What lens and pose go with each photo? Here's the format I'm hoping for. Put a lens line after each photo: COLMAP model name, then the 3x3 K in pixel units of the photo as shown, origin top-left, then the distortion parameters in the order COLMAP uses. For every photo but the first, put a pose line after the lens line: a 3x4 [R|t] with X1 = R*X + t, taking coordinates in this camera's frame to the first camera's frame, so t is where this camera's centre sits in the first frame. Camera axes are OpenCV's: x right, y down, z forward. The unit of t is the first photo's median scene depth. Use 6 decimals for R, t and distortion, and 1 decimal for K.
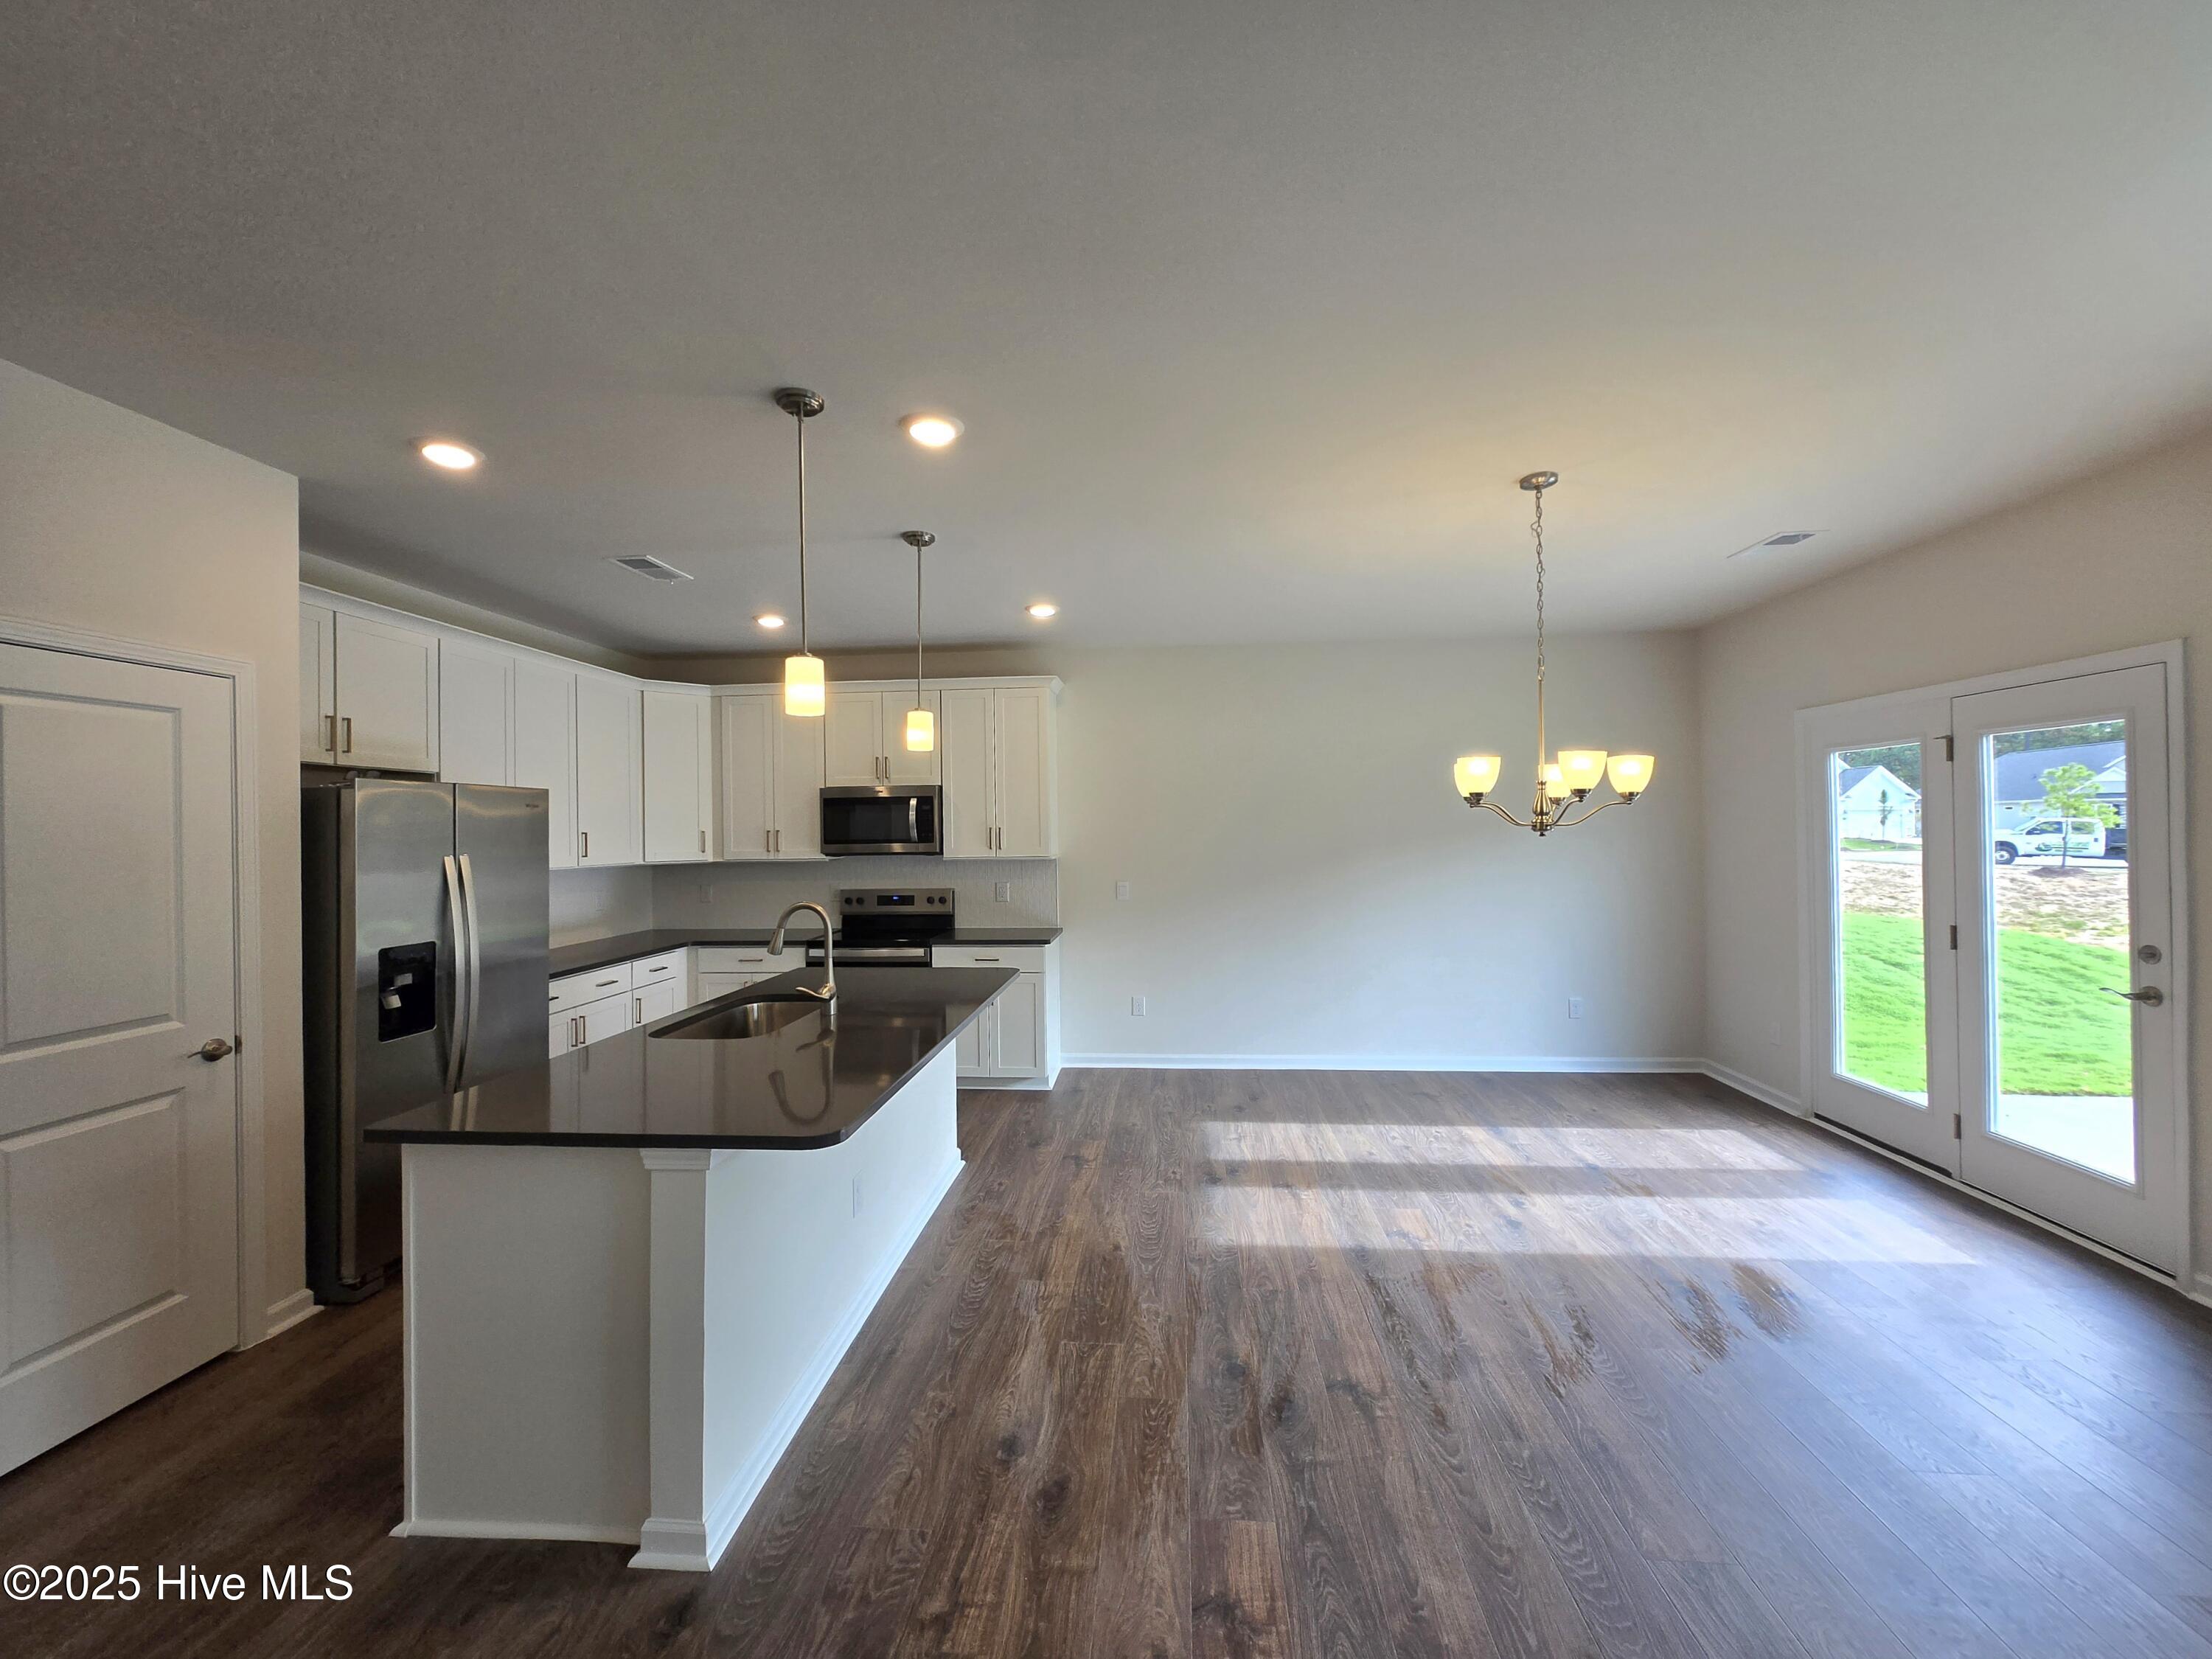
lens RADIAL K [[874.2, 0, 1106.0], [0, 874.2, 829.5], [0, 0, 1]] dist [-0.000688, -0.000043]
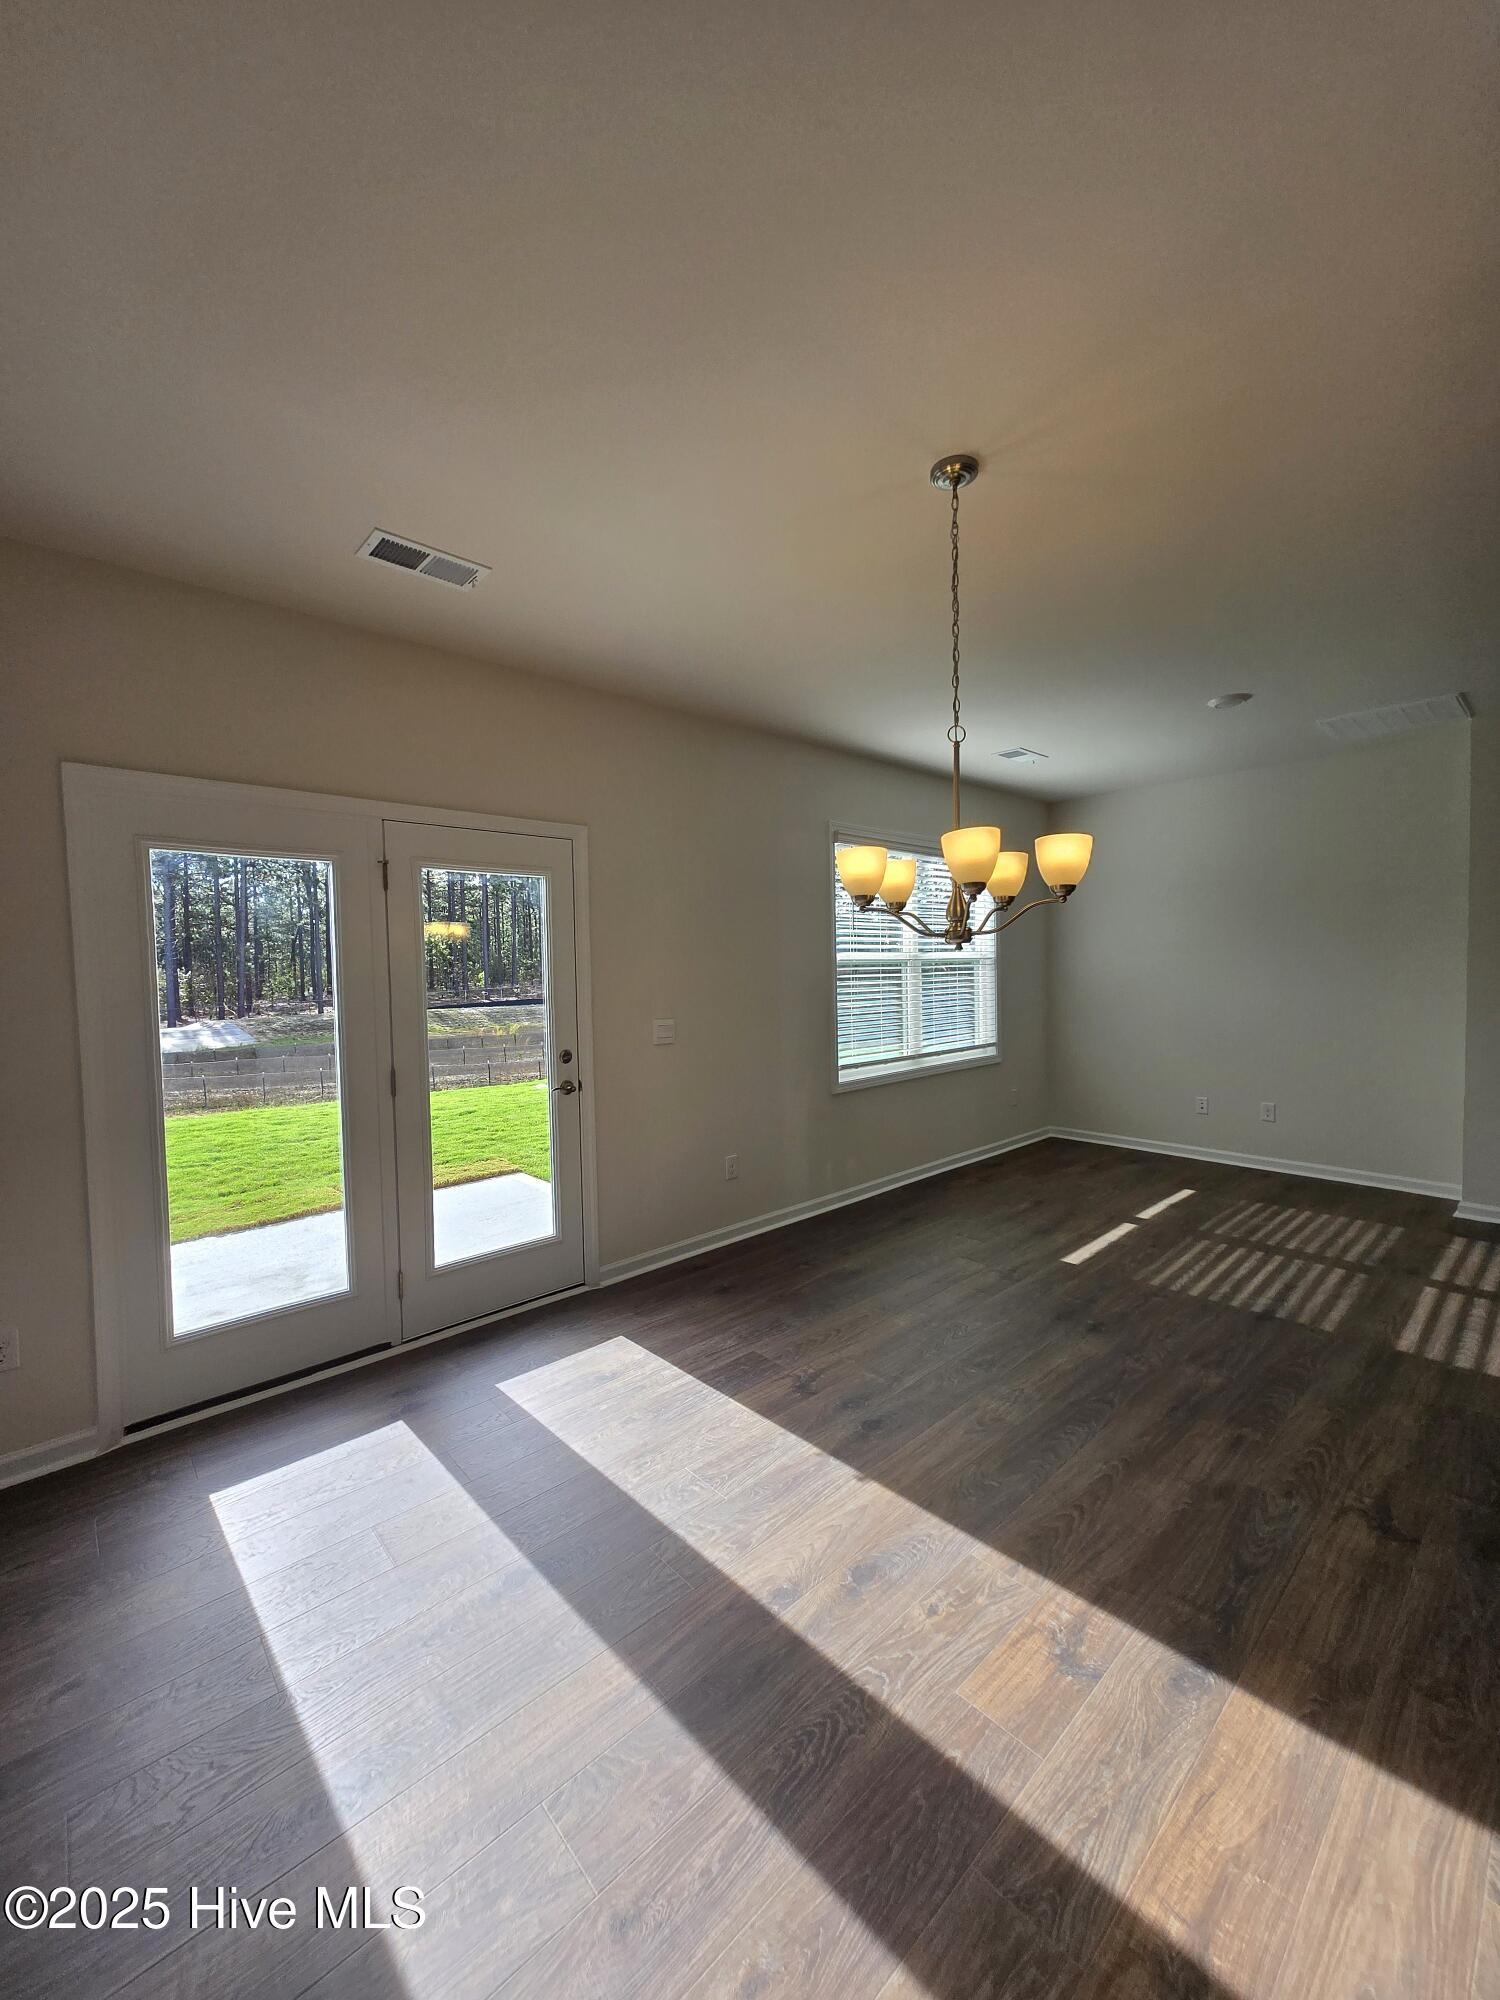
lens RADIAL K [[790.4, 0, 750.0], [0, 790.4, 1000.0], [0, 0, 1]] dist [-0.000688, -0.000043]
pose [[-0.730051, 0.000860, 0.683392, 0.151769], [0.030311, 0.999056, 0.031123, 0.025957], [-0.682720, 0.043436, -0.729388, 1.550157]]
